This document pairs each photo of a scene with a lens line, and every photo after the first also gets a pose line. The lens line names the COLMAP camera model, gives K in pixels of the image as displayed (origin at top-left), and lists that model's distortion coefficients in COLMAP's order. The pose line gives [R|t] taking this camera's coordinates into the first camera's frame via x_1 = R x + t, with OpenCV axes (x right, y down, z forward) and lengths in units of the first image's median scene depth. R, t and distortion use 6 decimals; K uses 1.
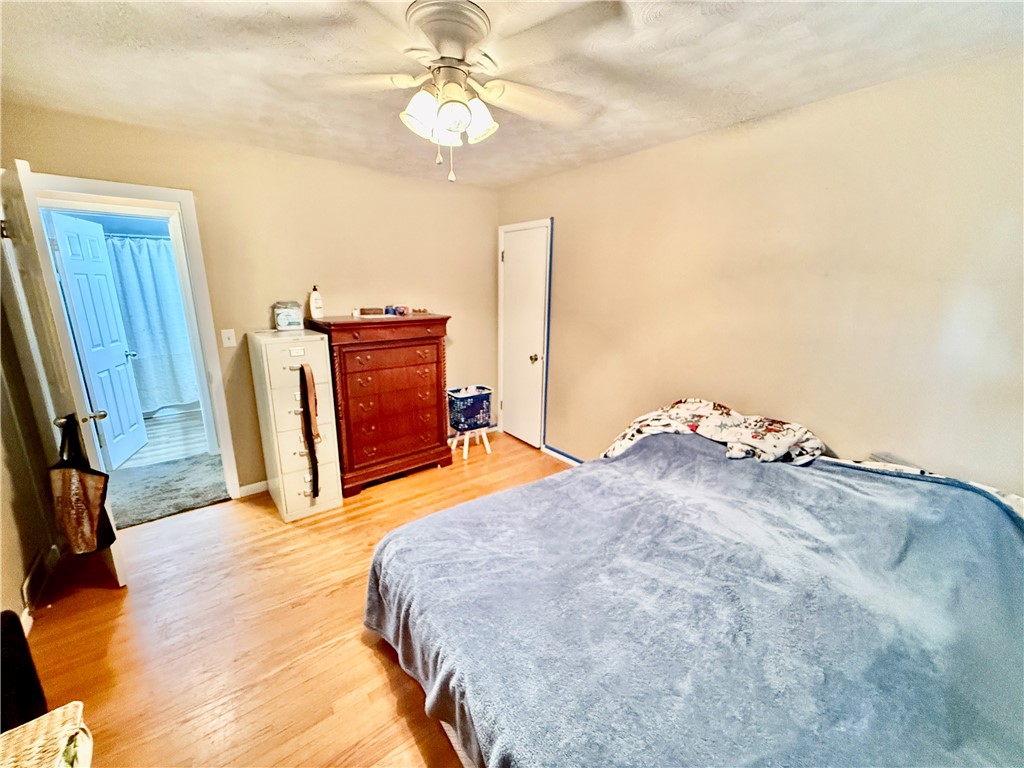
lens RADIAL K [[409.5, 0, 513.8], [0, 409.5, 384.1], [0, 0, 1]] dist [-0.000003, -0.000455]
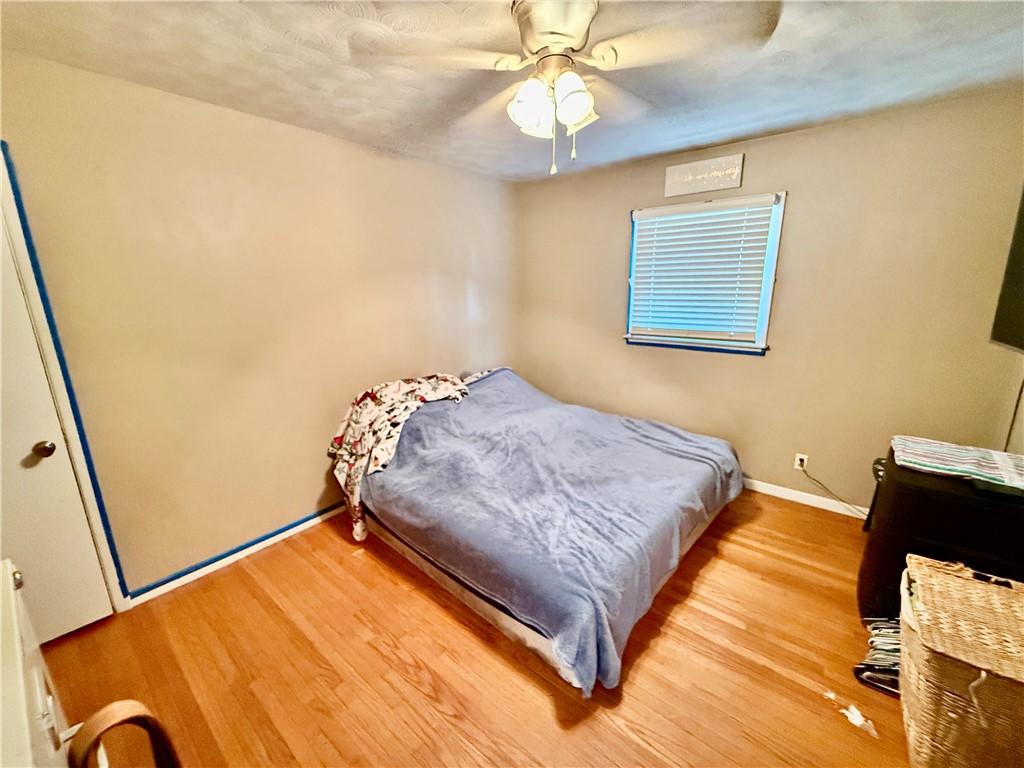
lens RADIAL K [[409.5, 0, 516.0], [0, 409.5, 383.1], [0, 0, 1]] dist [-0.000003, -0.000455]
pose [[-0.199506, -0.245619, 0.948614, -0.841051], [0.243882, 0.925167, 0.290839, -0.247196], [-0.949062, 0.289374, -0.124674, 0.969165]]
